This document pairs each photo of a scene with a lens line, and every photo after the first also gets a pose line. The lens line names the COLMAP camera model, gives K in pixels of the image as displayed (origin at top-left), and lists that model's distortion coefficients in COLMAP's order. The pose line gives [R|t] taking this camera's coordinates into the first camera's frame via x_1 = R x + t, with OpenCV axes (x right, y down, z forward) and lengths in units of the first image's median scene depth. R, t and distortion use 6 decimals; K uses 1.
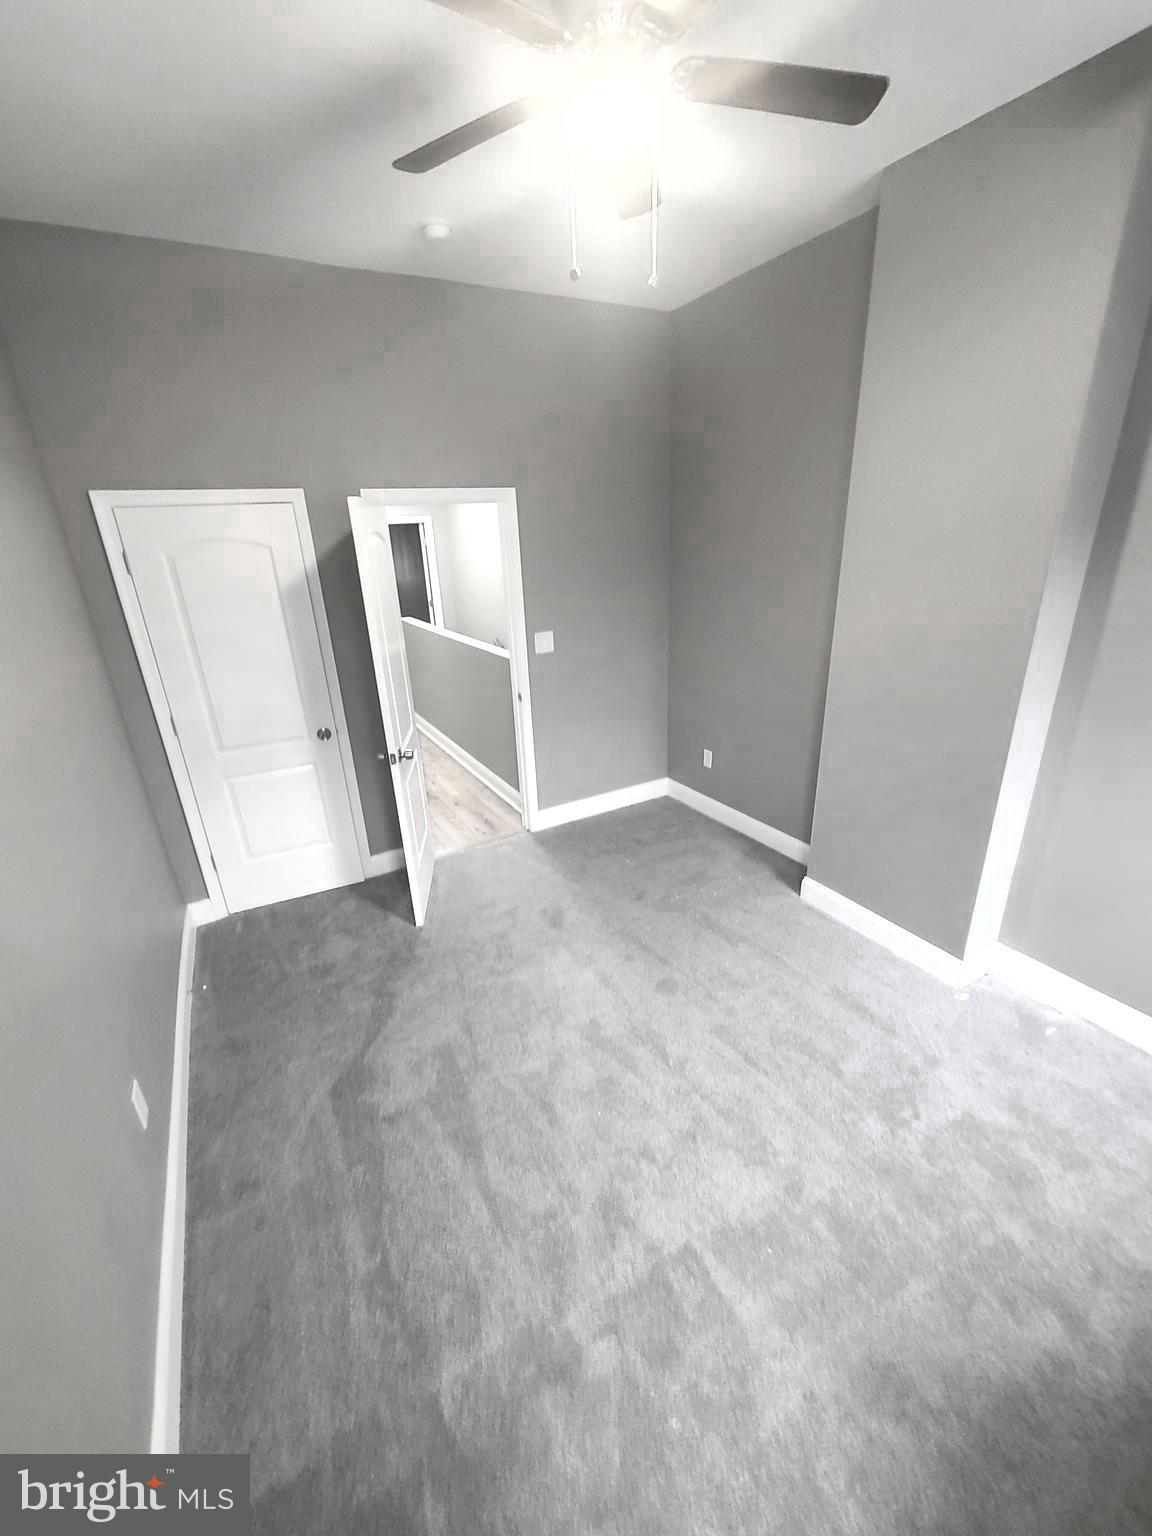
lens RADIAL K [[625.8, 0, 567.0], [0, 625.8, 780.1], [0, 0, 1]] dist [-0.000893, -0.000449]
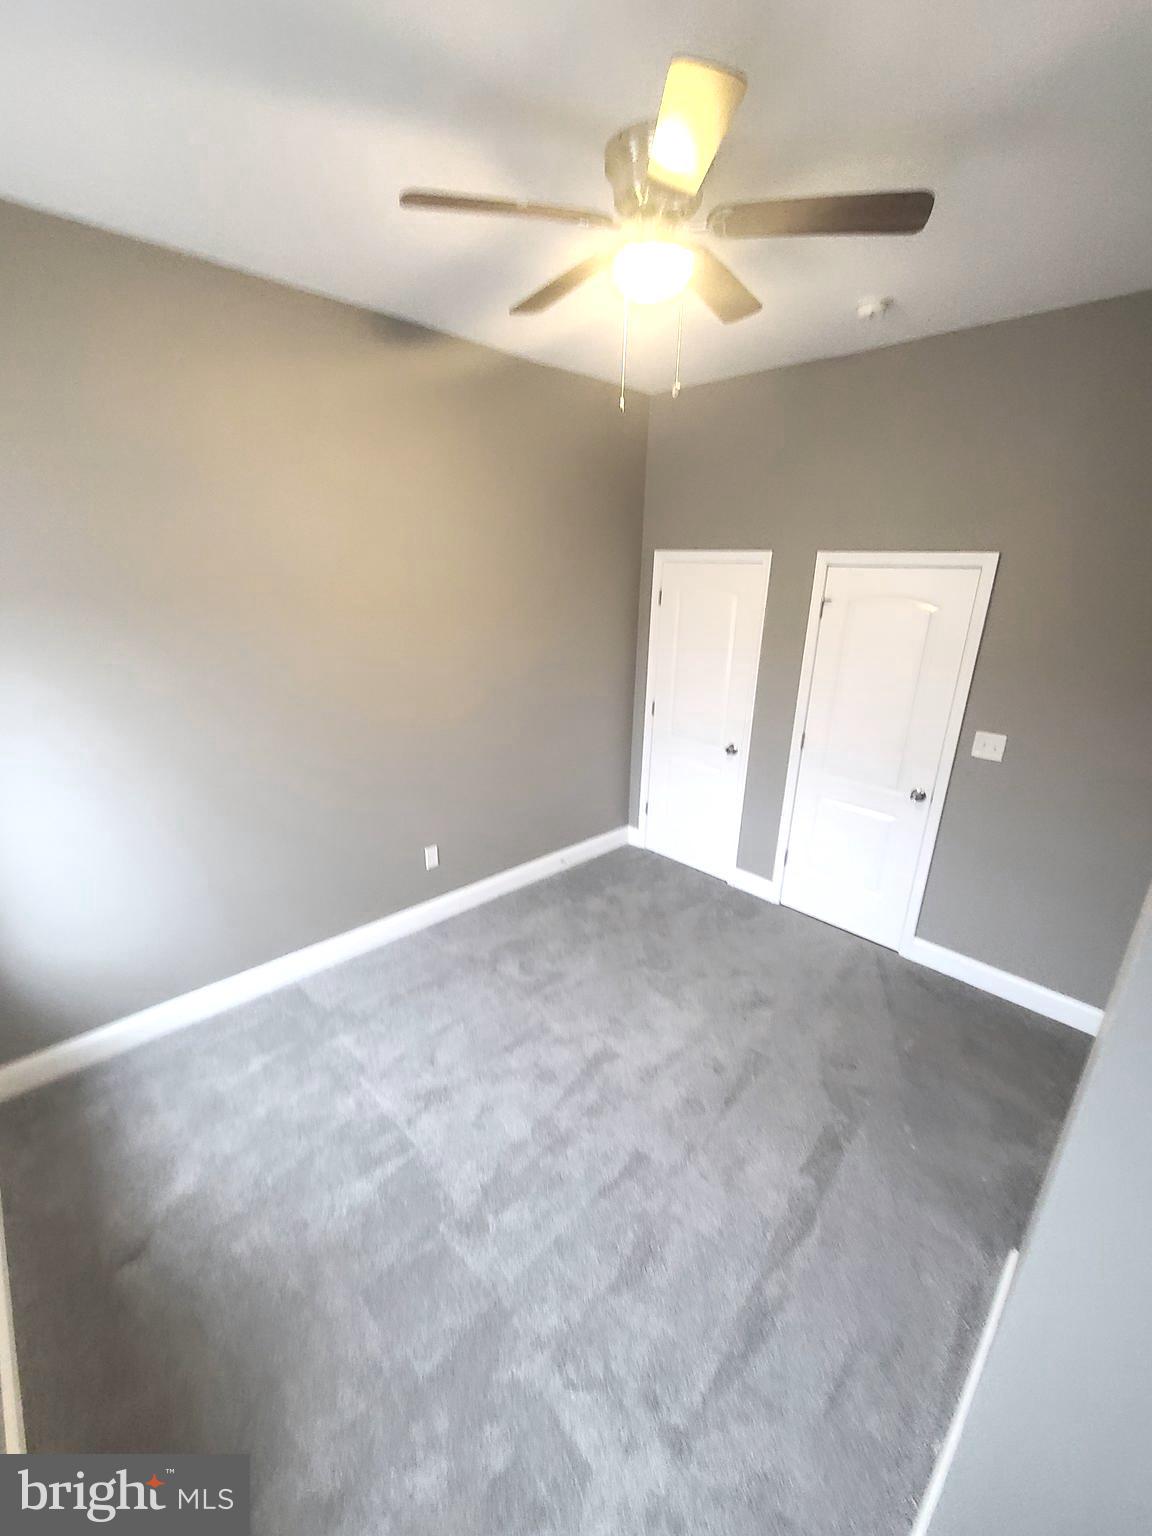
lens RADIAL K [[625.8, 0, 568.5], [0, 625.8, 761.3], [0, 0, 1]] dist [-0.000893, -0.000449]
pose [[0.254390, 0.334935, -0.907251, 0.883225], [-0.385057, 0.895626, 0.222675, -0.286535], [0.887140, 0.292697, 0.356807, 0.438633]]
